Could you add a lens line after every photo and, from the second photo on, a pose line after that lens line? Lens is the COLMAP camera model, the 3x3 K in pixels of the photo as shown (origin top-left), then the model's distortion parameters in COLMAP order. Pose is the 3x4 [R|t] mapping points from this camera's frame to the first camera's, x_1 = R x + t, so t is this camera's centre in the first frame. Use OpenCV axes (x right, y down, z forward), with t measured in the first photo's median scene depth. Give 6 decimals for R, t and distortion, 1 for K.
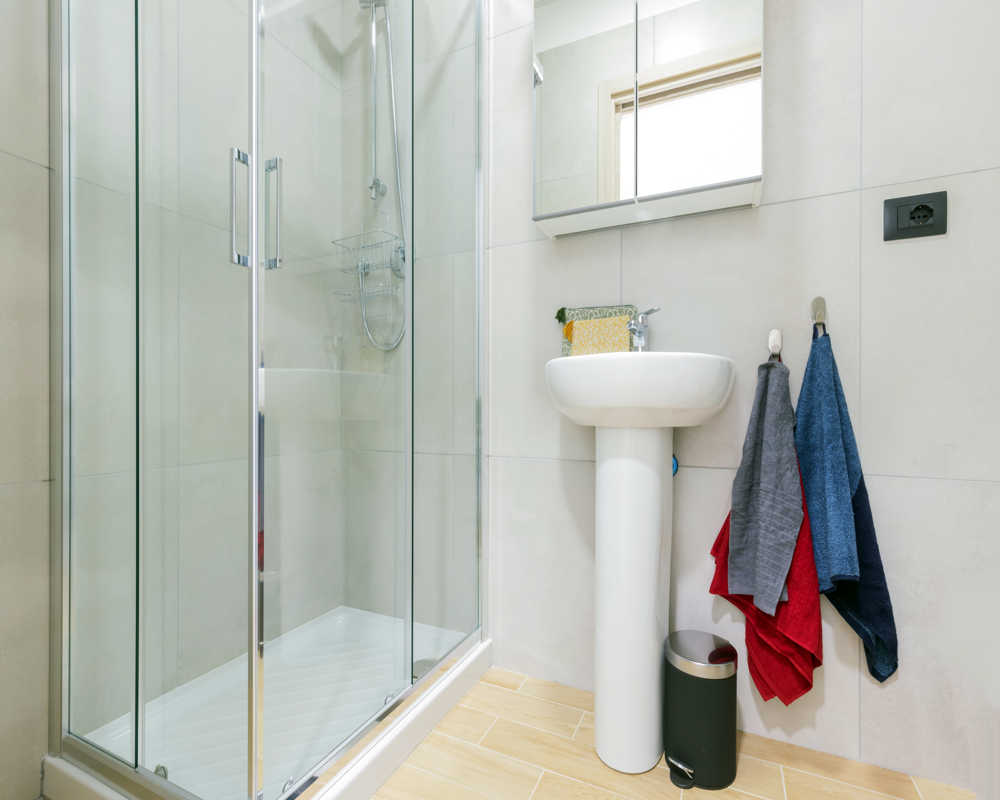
lens RADIAL K [[455.4, 0, 502.4], [0, 455.4, 408.3], [0, 0, 1]] dist [0.003186, 0.000512]
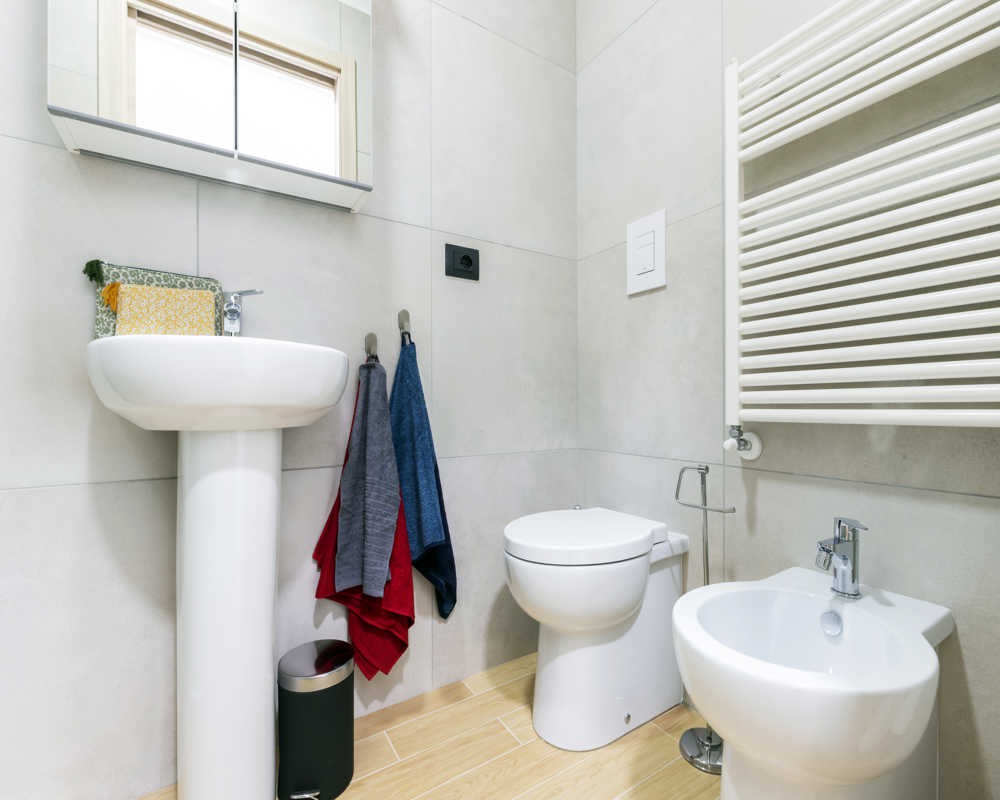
lens RADIAL K [[466.4, 0, 504.5], [0, 466.4, 404.3], [0, 0, 1]] dist [-0.001064, -0.000271]
pose [[0.535388, -0.003186, 0.844600, -0.173197], [0.006061, 0.999982, -0.000070, -0.001381], [-0.844585, 0.005157, 0.535397, 0.148623]]
